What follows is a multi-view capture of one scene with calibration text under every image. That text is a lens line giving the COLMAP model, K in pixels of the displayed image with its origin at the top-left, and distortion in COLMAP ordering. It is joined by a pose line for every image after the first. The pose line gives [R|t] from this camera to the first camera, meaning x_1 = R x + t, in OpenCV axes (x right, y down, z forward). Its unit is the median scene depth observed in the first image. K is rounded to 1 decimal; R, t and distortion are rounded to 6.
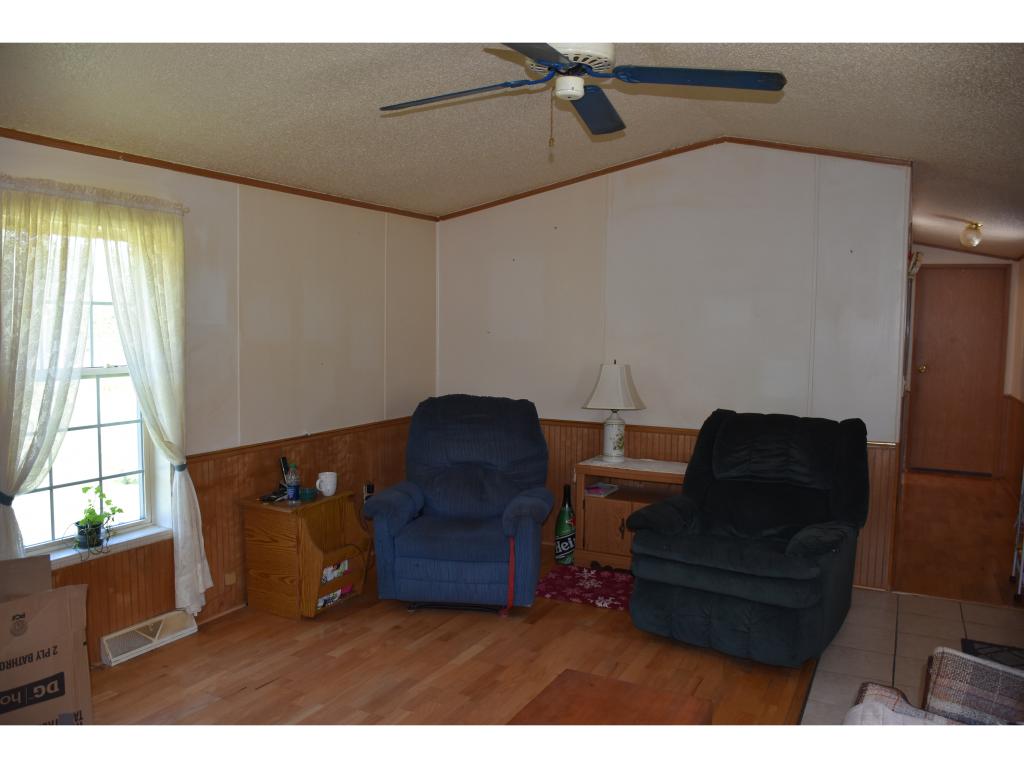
lens RADIAL K [[861.9, 0, 512.0], [0, 861.9, 384.0], [0, 0, 1]] dist [-0.154903, 0.234589]
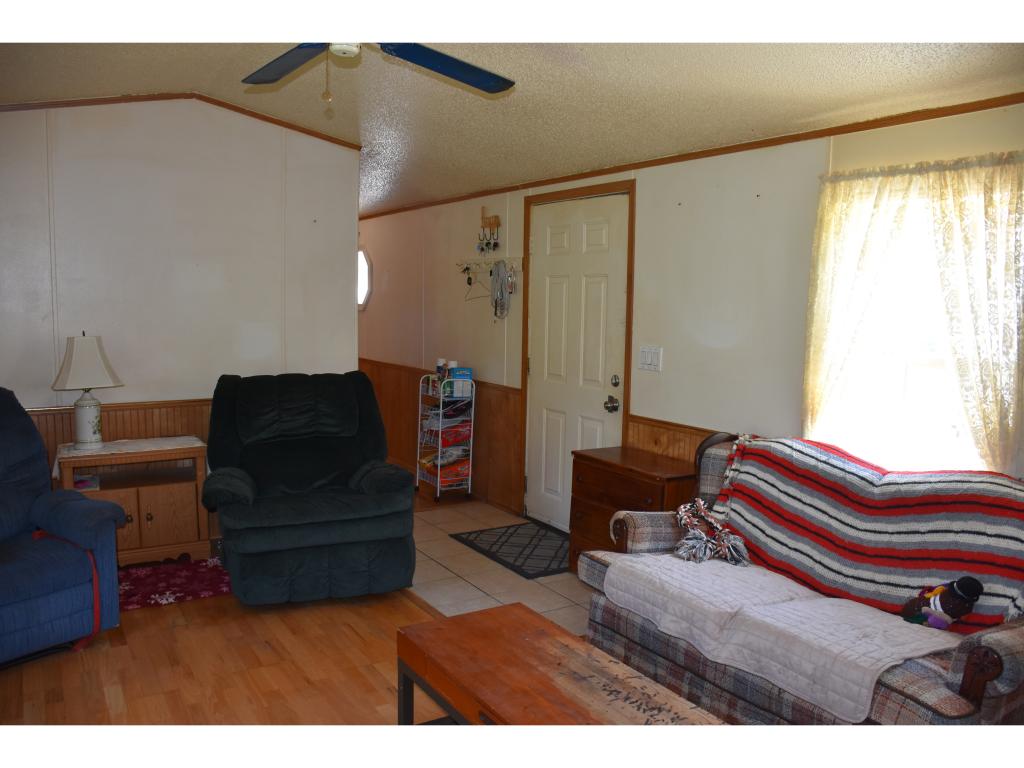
lens RADIAL K [[861.9, 0, 512.0], [0, 861.9, 384.0], [0, 0, 1]] dist [-0.154903, 0.234589]
pose [[0.501461, -0.099036, 0.859493, -0.394425], [0.062936, 0.994971, 0.077927, -0.014338], [-0.862888, 0.015016, 0.505172, 0.200492]]
